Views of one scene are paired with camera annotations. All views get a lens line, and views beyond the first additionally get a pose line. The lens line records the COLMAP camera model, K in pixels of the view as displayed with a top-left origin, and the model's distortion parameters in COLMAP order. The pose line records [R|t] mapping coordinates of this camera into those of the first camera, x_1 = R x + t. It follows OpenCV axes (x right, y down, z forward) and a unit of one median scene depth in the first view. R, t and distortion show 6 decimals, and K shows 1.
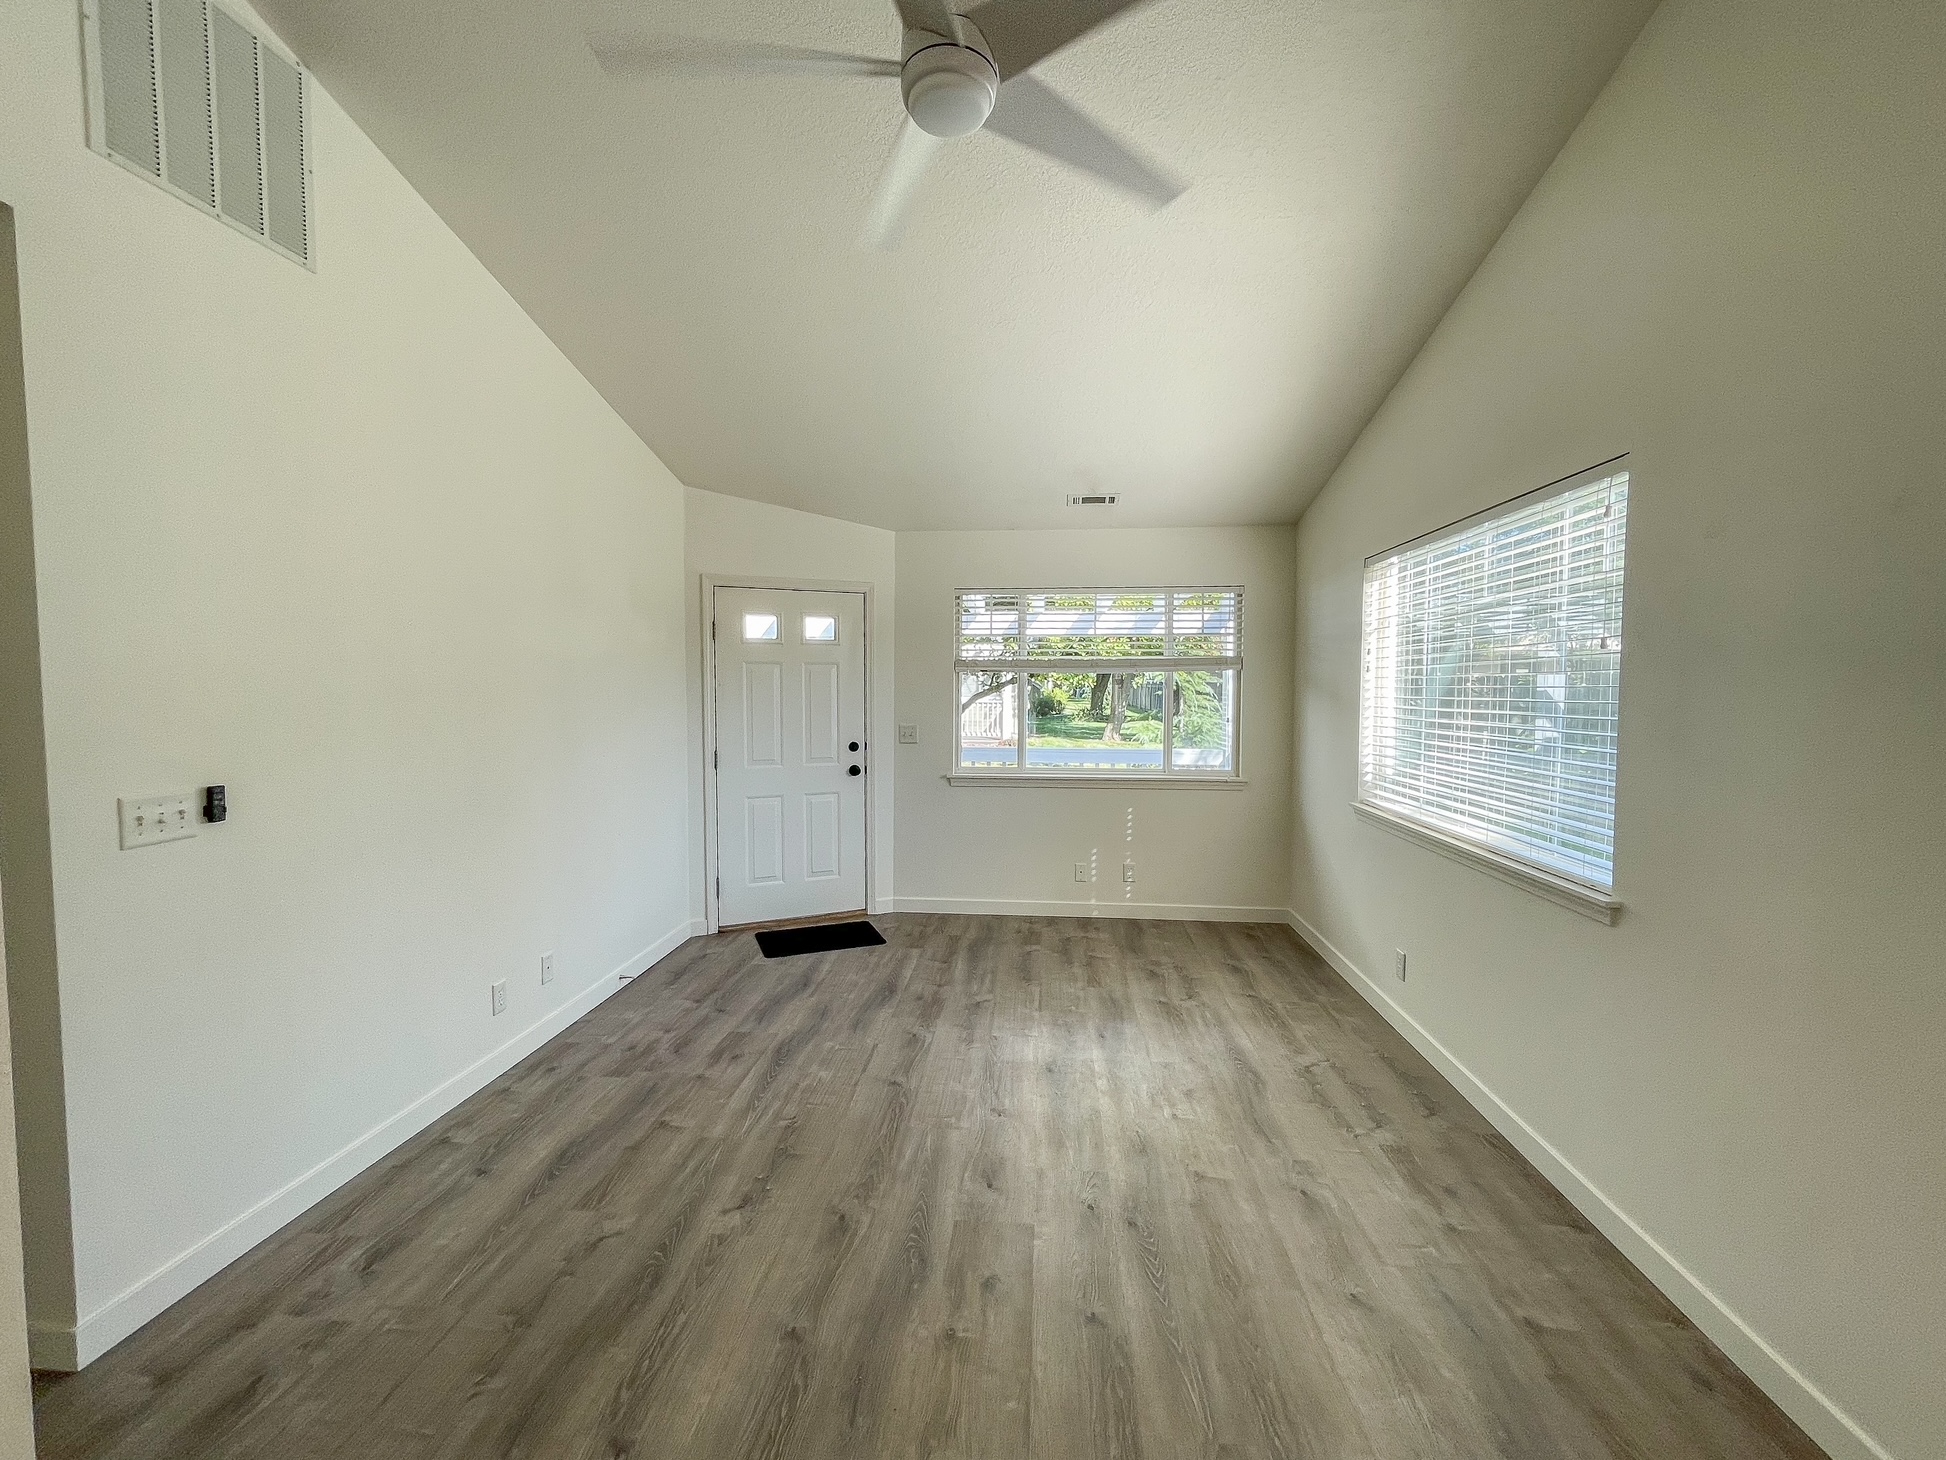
lens RADIAL K [[819.0, 0, 972.4], [0, 819.0, 720.4], [0, 0, 1]] dist [0.000172, -0.000438]
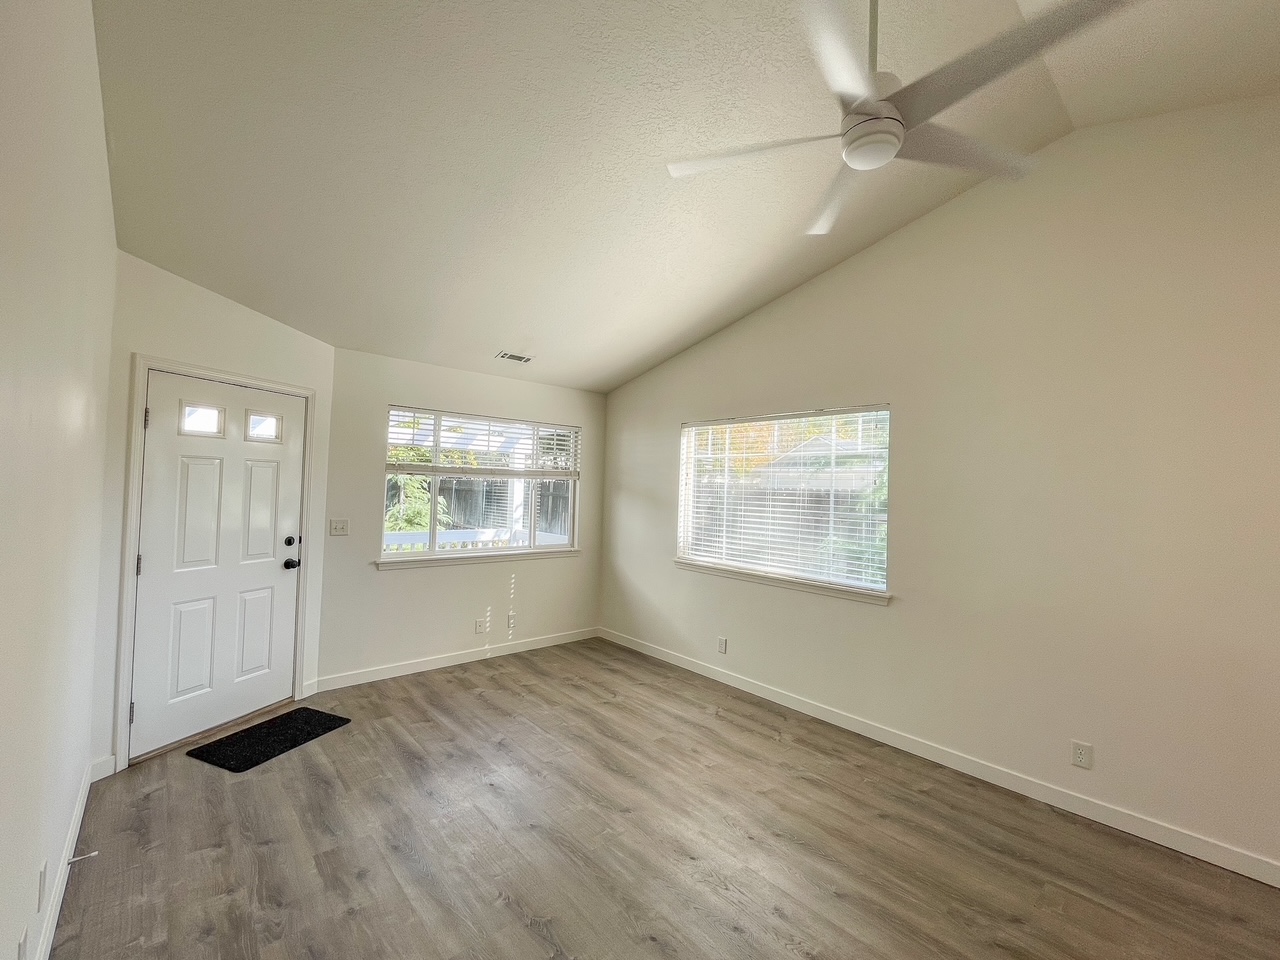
lens RADIAL K [[538.7, 0, 639.6], [0, 538.7, 473.7], [0, 0, 1]] dist [0.000172, -0.000438]
pose [[0.681862, 0.038798, 0.730451, -0.426627], [0.000654, 0.998560, -0.053649, -0.020788], [-0.731480, 0.037059, 0.680855, 0.242768]]
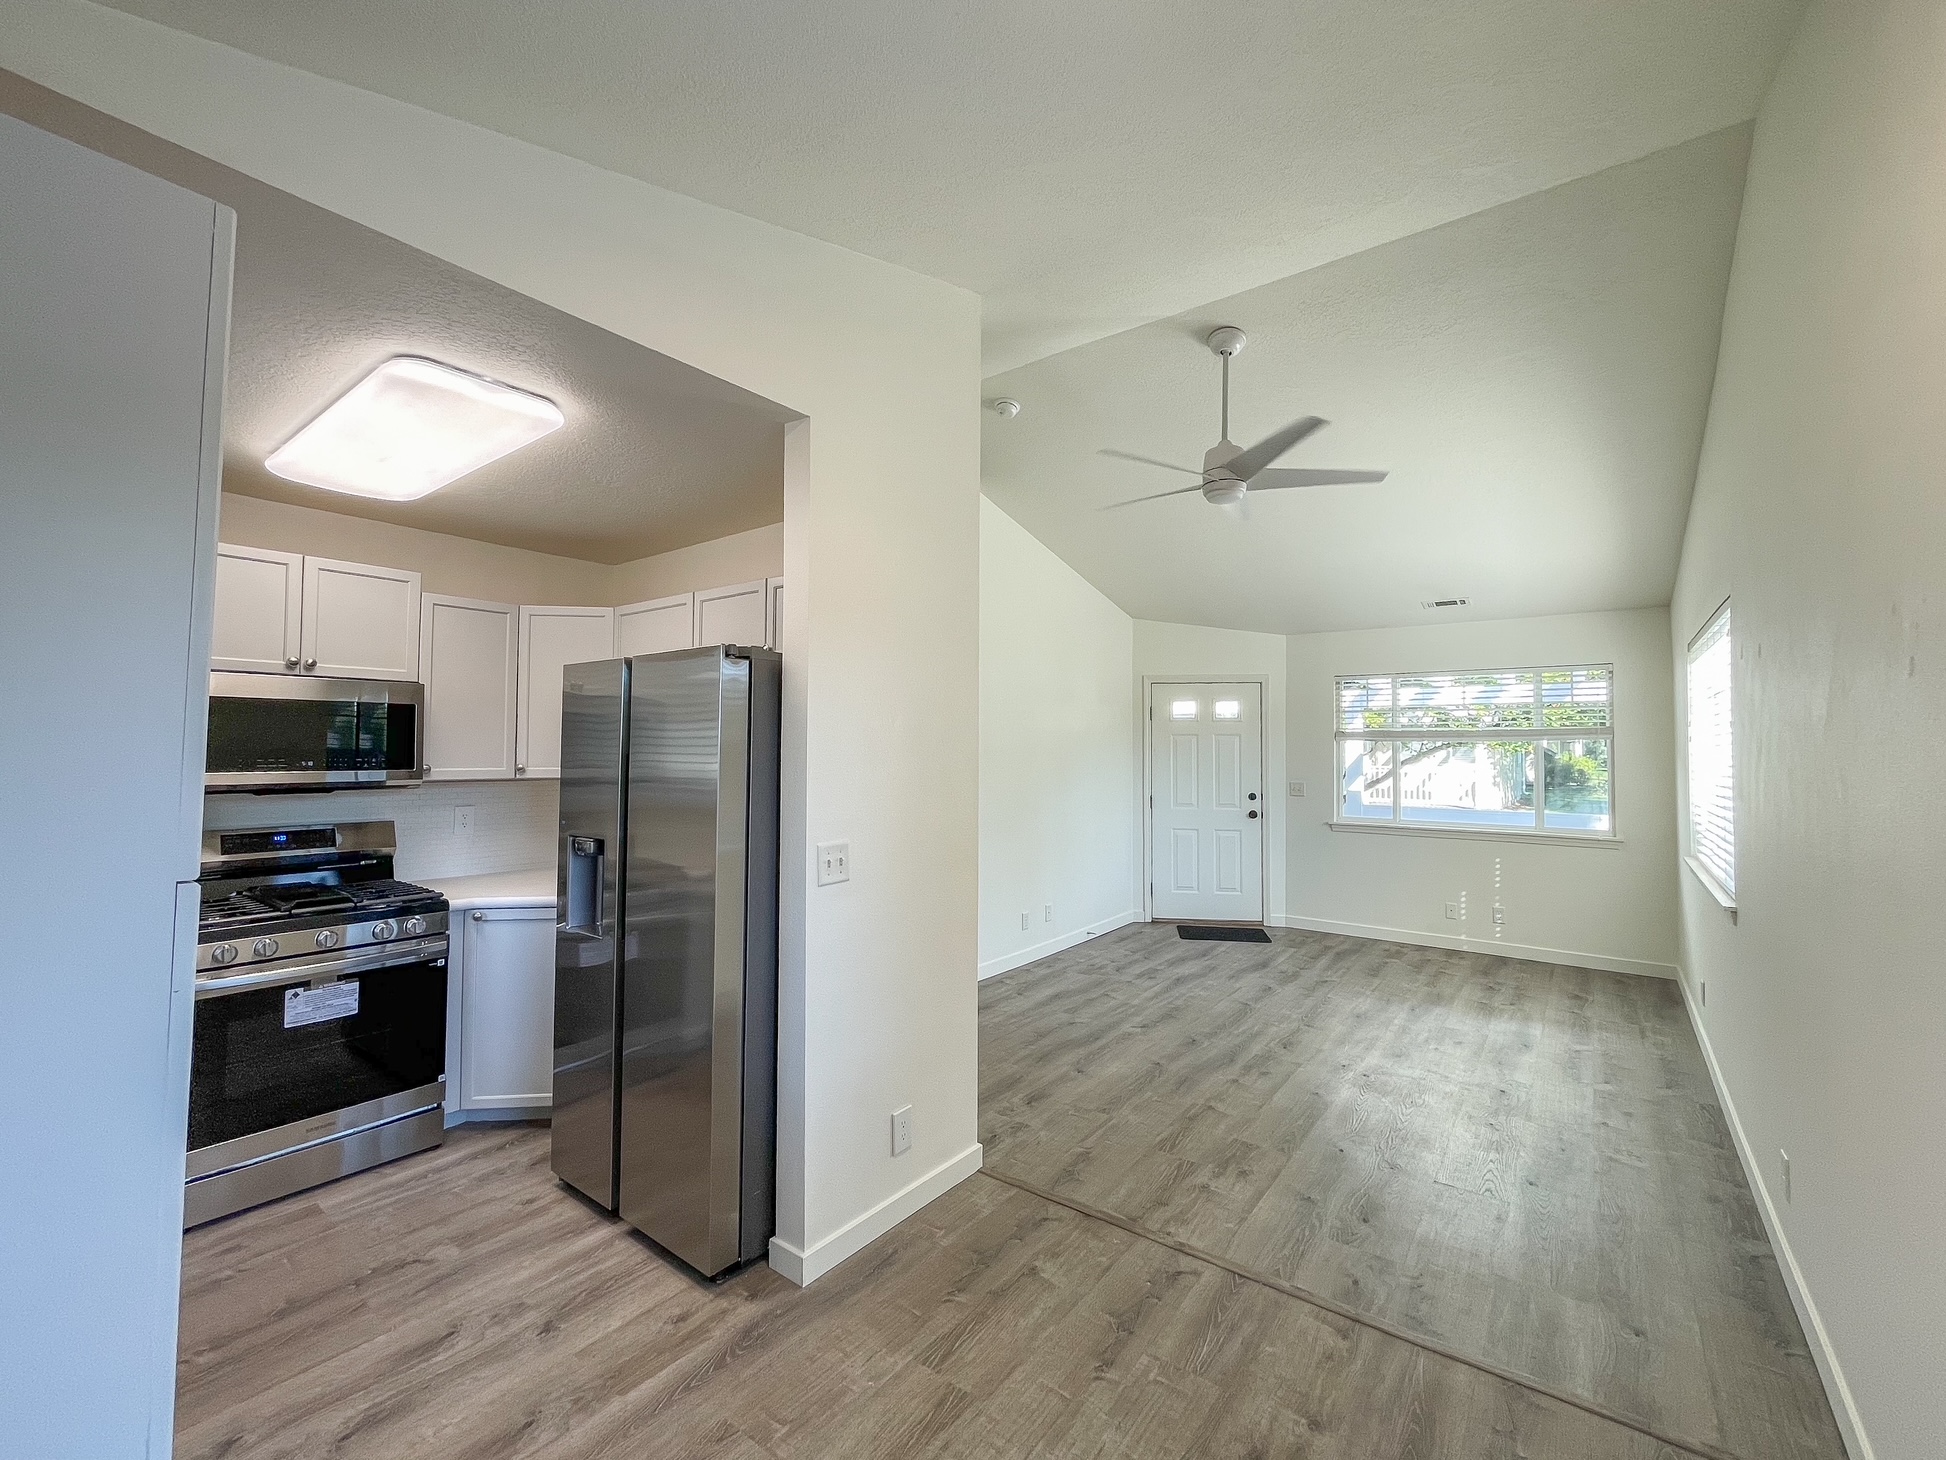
lens RADIAL K [[819.0, 0, 972.4], [0, 819.0, 720.4], [0, 0, 1]] dist [0.000172, -0.000438]
pose [[0.847984, -0.013145, -0.529858, 0.219410], [-0.028679, 0.997090, -0.070634, 0.019224], [0.529245, 0.075092, 0.845140, -0.474638]]
